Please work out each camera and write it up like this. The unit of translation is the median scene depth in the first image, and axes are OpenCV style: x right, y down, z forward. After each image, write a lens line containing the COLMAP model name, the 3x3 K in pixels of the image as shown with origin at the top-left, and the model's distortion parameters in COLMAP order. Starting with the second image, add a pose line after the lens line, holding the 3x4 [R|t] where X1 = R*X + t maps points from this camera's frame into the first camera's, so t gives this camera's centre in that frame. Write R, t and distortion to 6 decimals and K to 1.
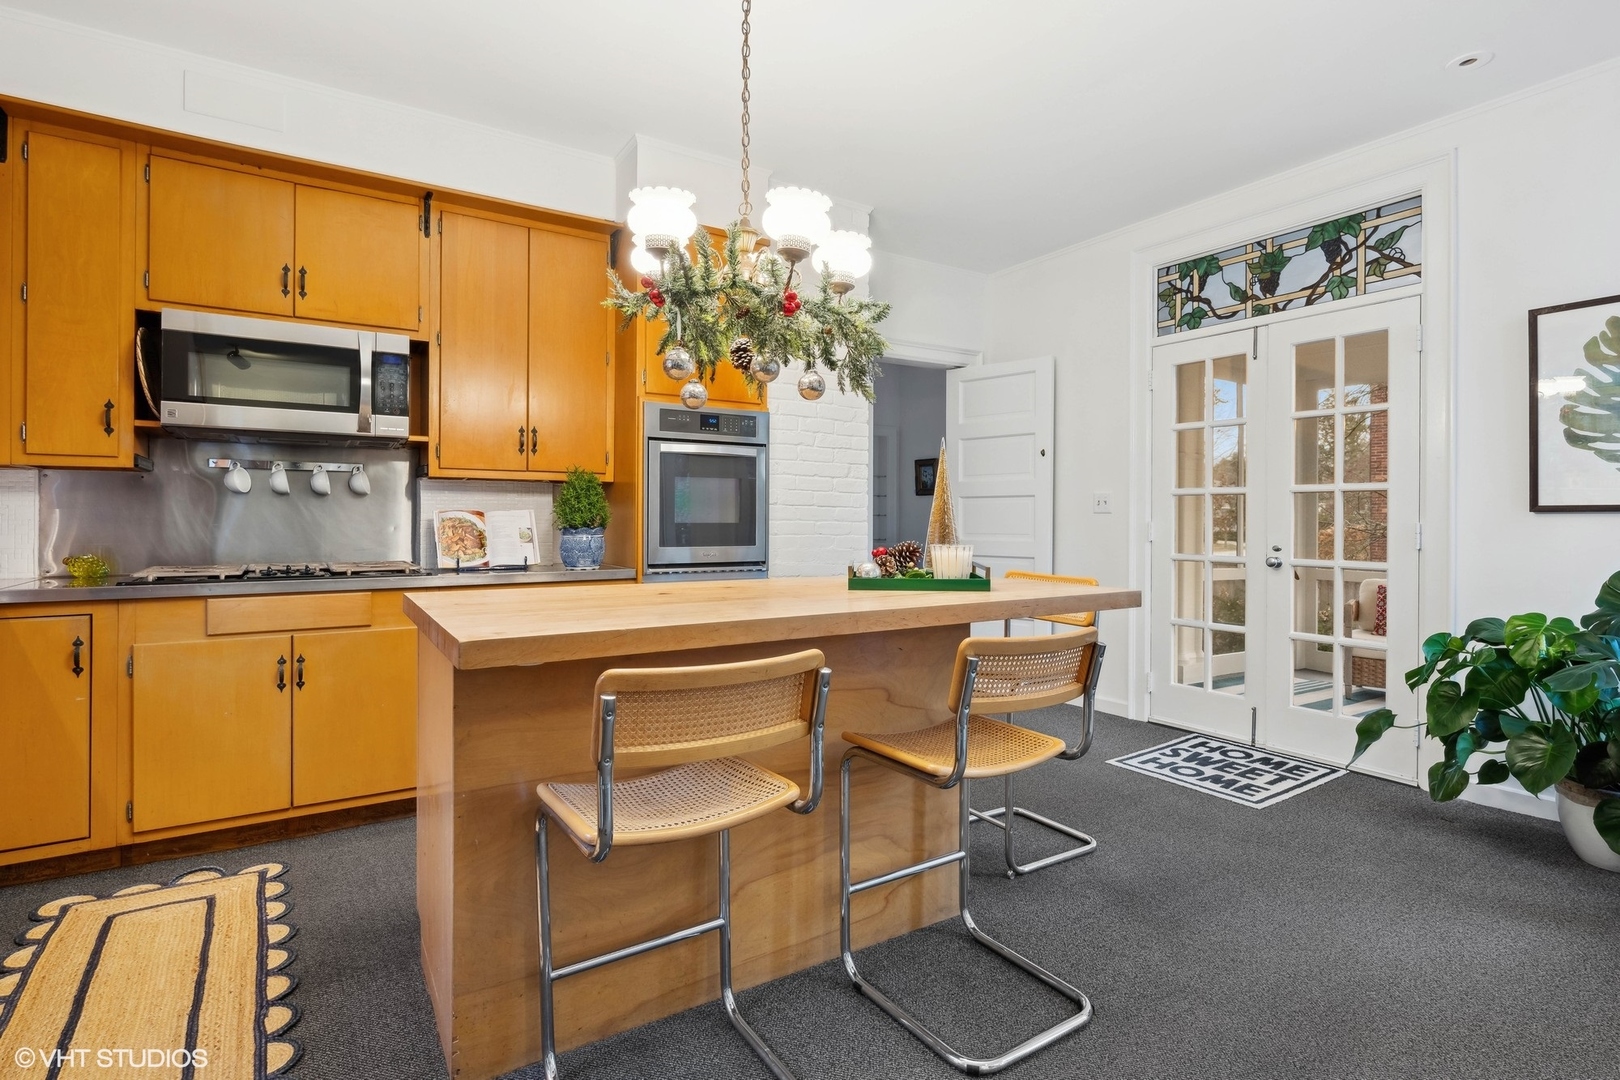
lens RADIAL K [[807.2, 0, 810.0], [0, 807.2, 540.0], [0, 0, 1]] dist [-0.000632, -0.000033]
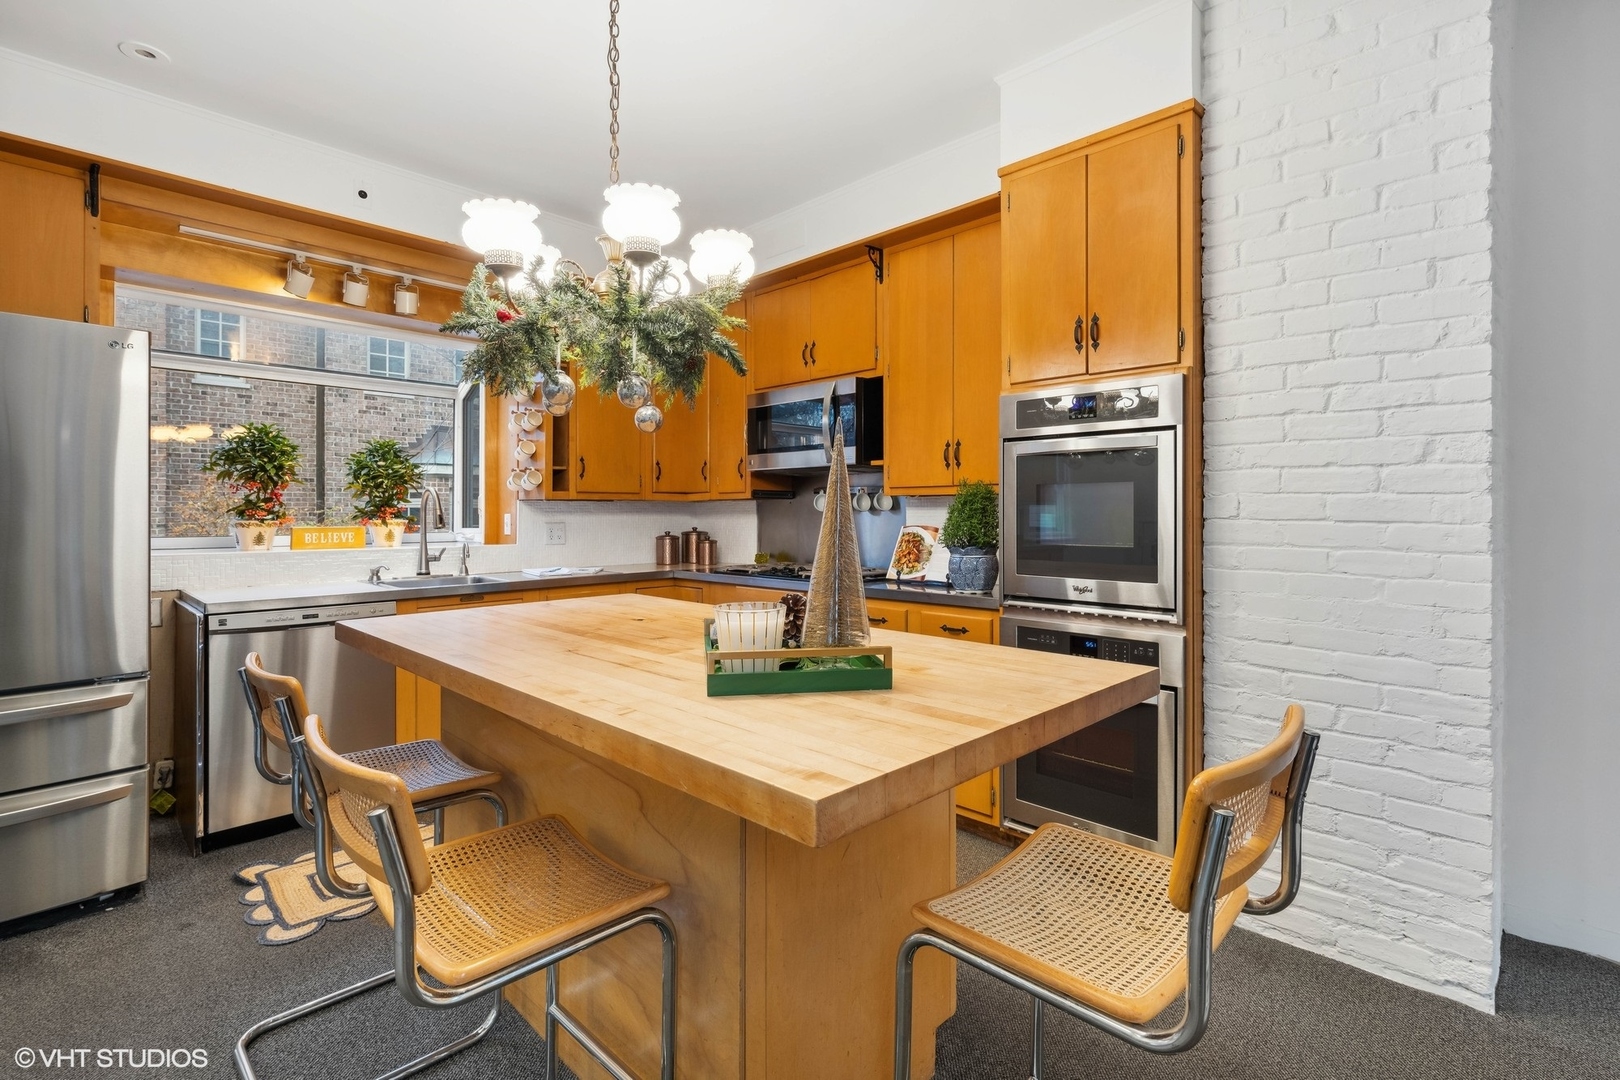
lens RADIAL K [[765.5, 0, 808.9], [0, 765.5, 513.7], [0, 0, 1]] dist [-0.000087, -0.000042]
pose [[0.216818, -0.001786, -0.976210, 0.534888], [-0.021591, 0.999745, -0.006625, -0.044018], [0.975973, 0.022514, 0.216724, 0.663379]]
